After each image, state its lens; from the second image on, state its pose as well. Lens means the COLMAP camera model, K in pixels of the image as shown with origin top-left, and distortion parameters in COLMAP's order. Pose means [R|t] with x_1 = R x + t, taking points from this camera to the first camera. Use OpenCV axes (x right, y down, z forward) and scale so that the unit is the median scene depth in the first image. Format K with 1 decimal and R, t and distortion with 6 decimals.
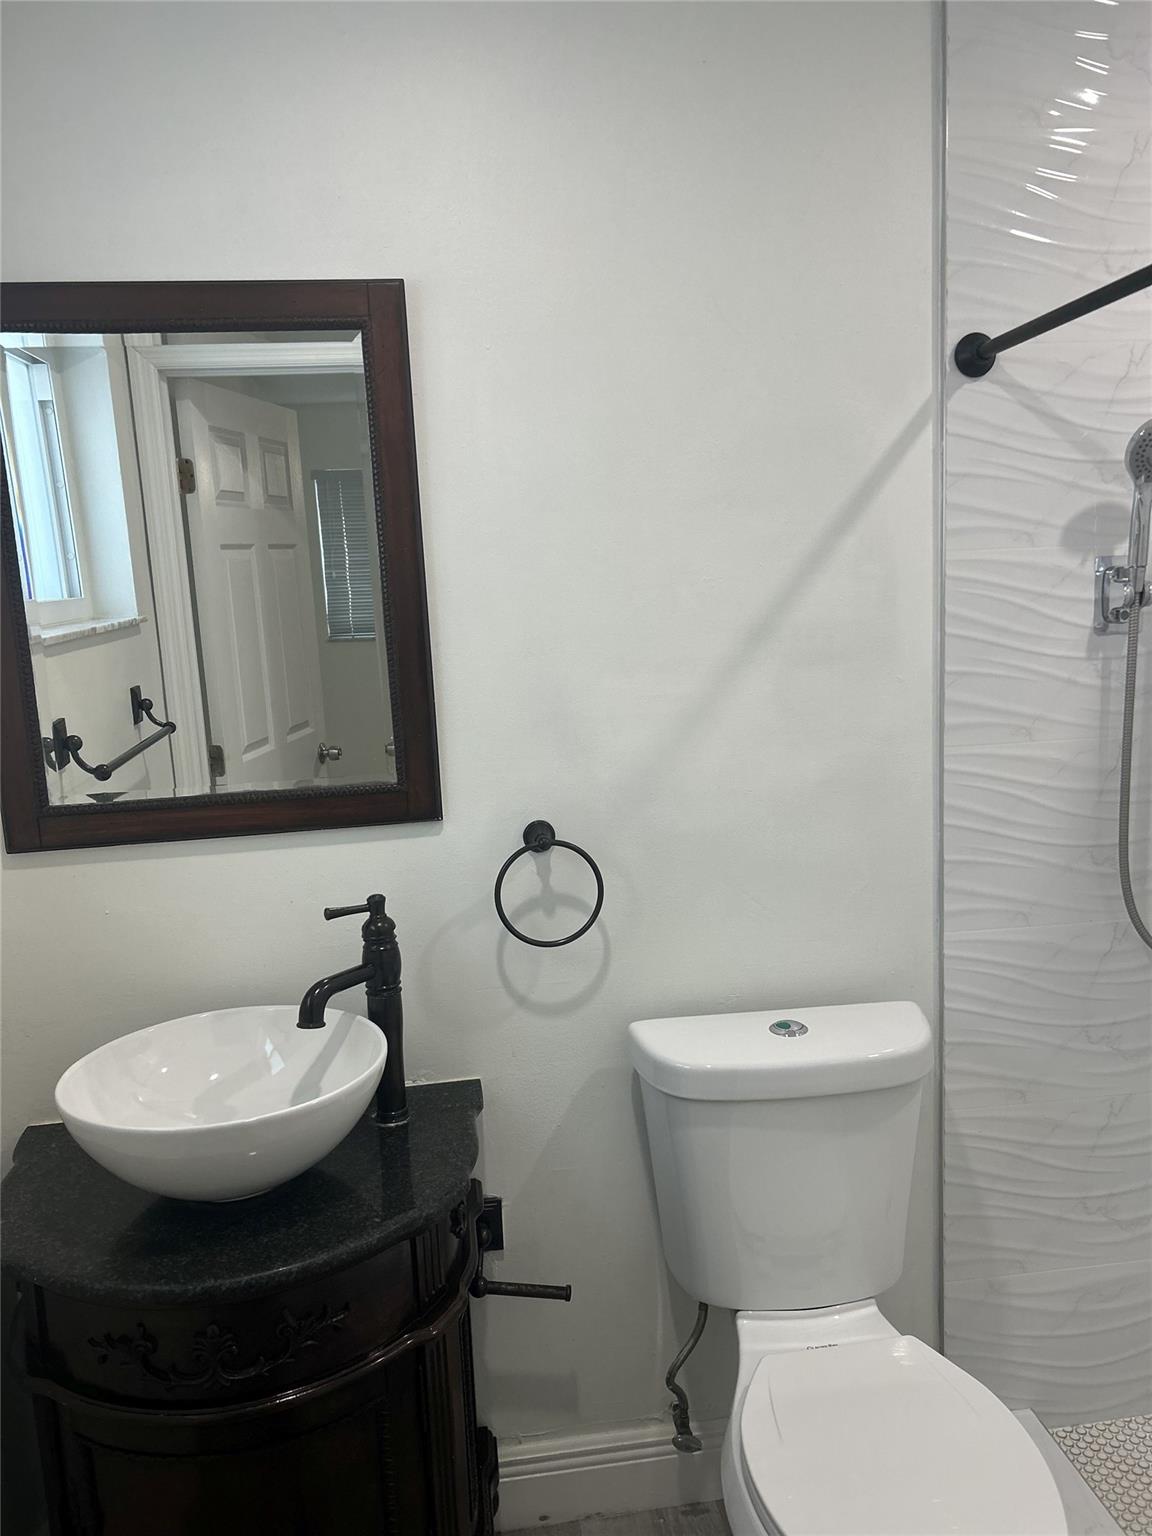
lens RADIAL K [[1003.6, 0, 561.0], [0, 1003.6, 738.4], [0, 0, 1]] dist [0.005574, -0.003086]
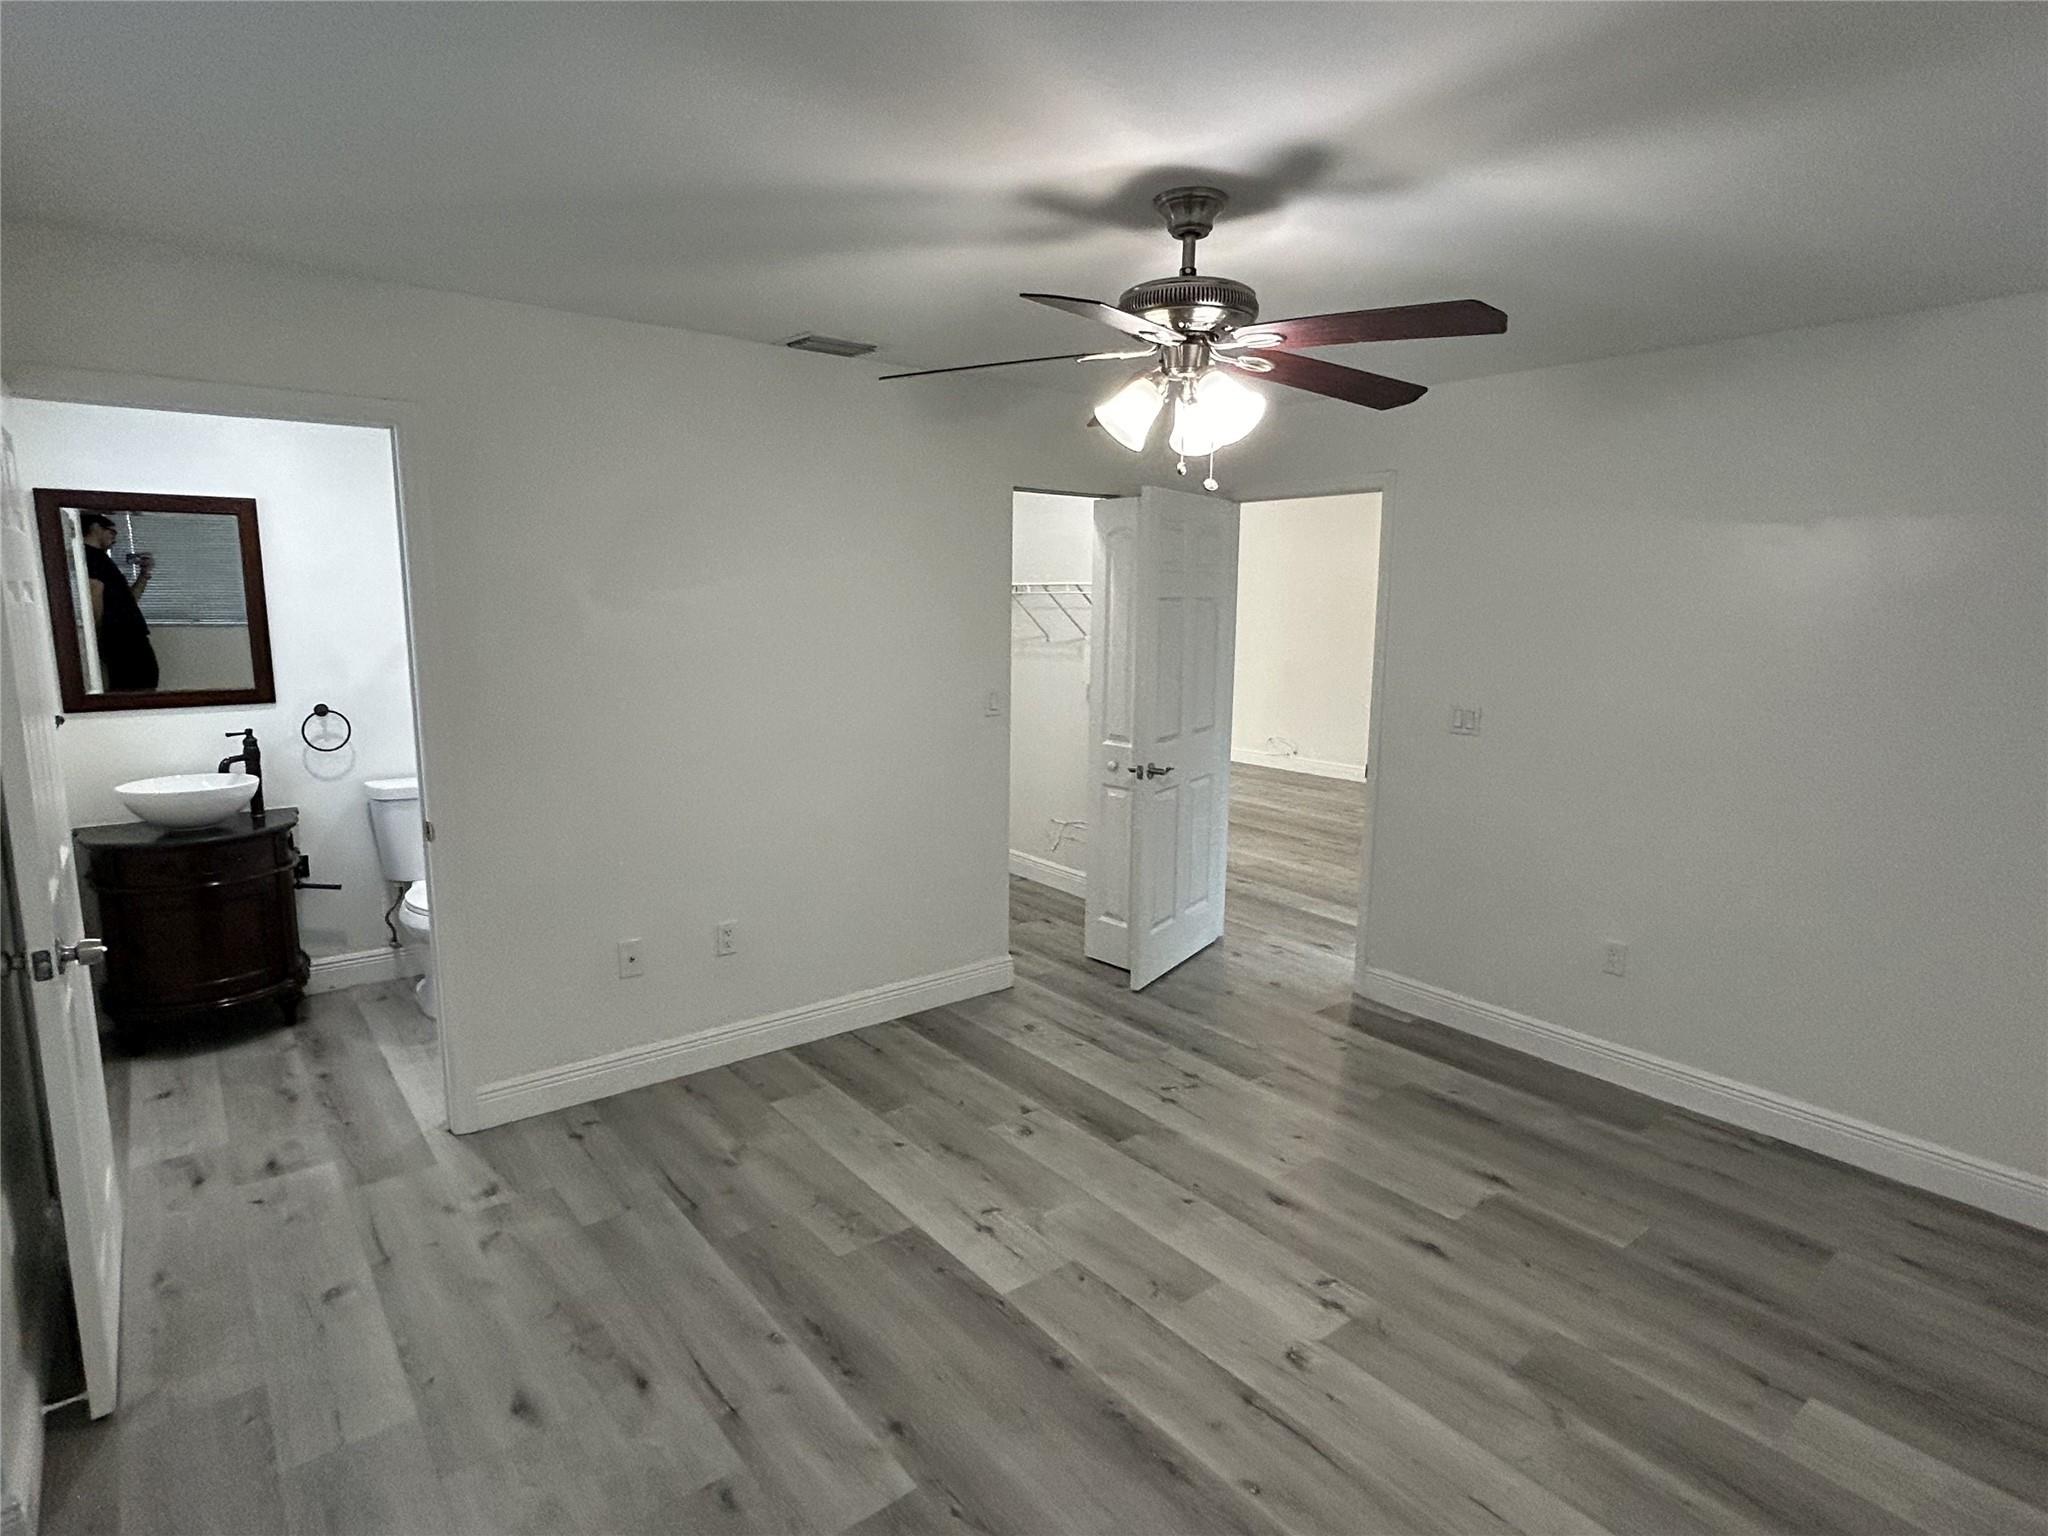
lens RADIAL K [[1085.7, 0, 1024.6], [0, 1085.7, 767.8], [0, 0, 1]] dist [-0.002897, -0.000389]
pose [[0.850779, -0.026317, 0.524864, 0.051245], [0.034554, 0.999385, -0.005900, 0.332393], [-0.524386, 0.023155, 0.851166, -2.396408]]
